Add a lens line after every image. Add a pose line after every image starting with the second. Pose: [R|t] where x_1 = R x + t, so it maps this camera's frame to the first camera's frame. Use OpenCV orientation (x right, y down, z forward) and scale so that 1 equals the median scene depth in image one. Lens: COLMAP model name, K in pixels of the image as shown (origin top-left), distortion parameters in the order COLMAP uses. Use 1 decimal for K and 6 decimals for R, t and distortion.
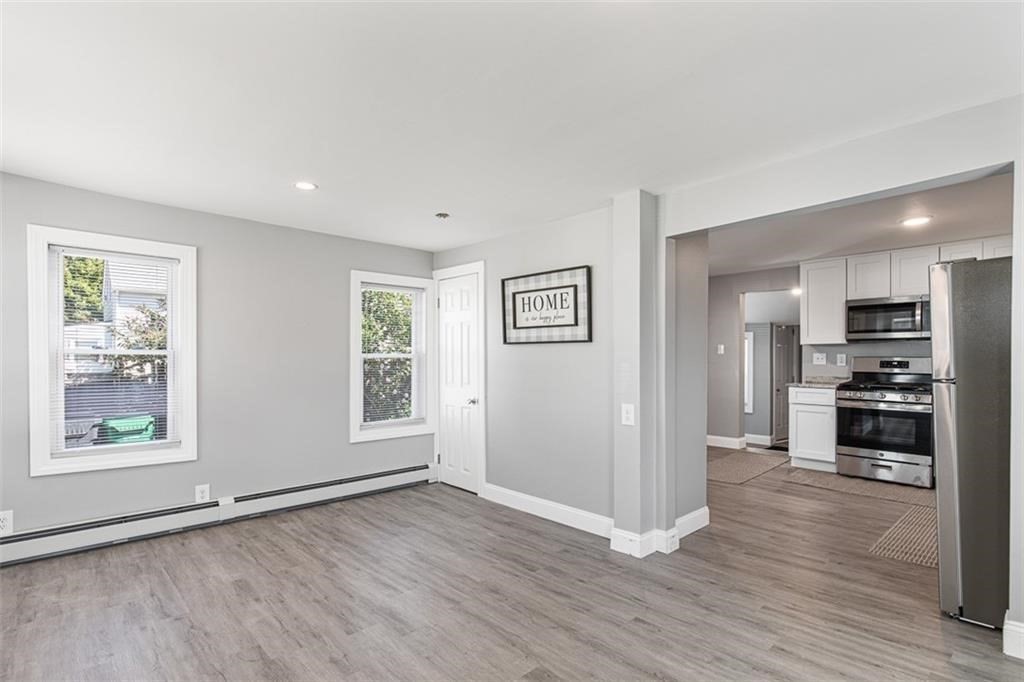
lens RADIAL K [[509.2, 0, 512.4], [0, 509.2, 358.8], [0, 0, 1]] dist [0.002347, 0.000345]
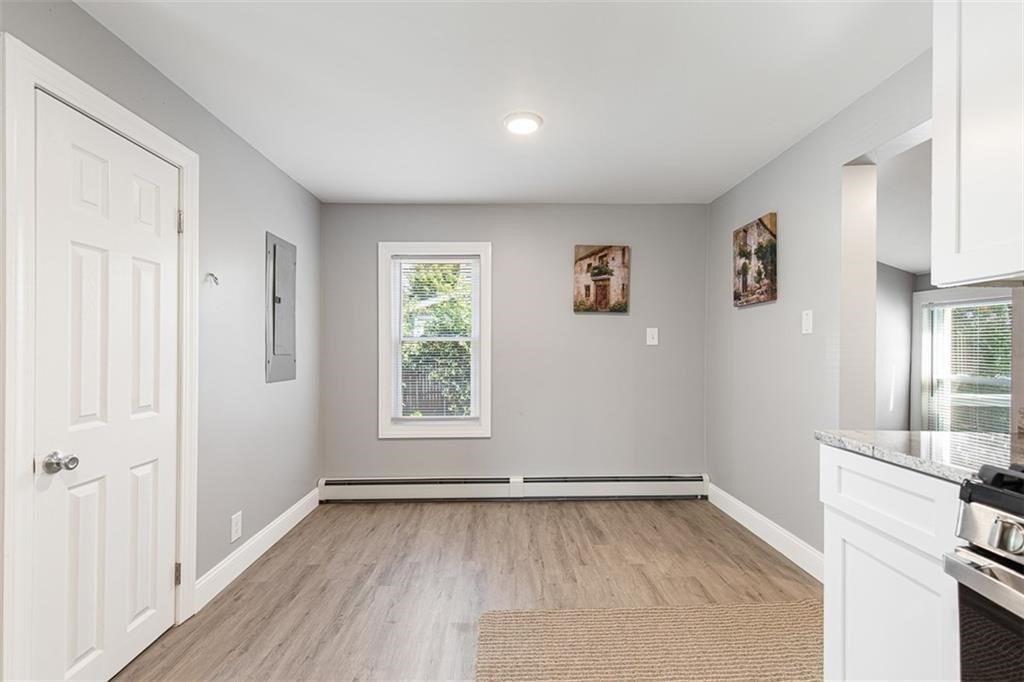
lens RADIAL K [[465.2, 0, 510.9], [0, 465.2, 348.7], [0, 0, 1]] dist [0.010236, -0.000748]
pose [[0.741400, 0.007399, -0.671022, 0.801689], [-0.010296, 0.999947, -0.000350, 0.008358], [0.670984, 0.007169, 0.741437, 0.957230]]
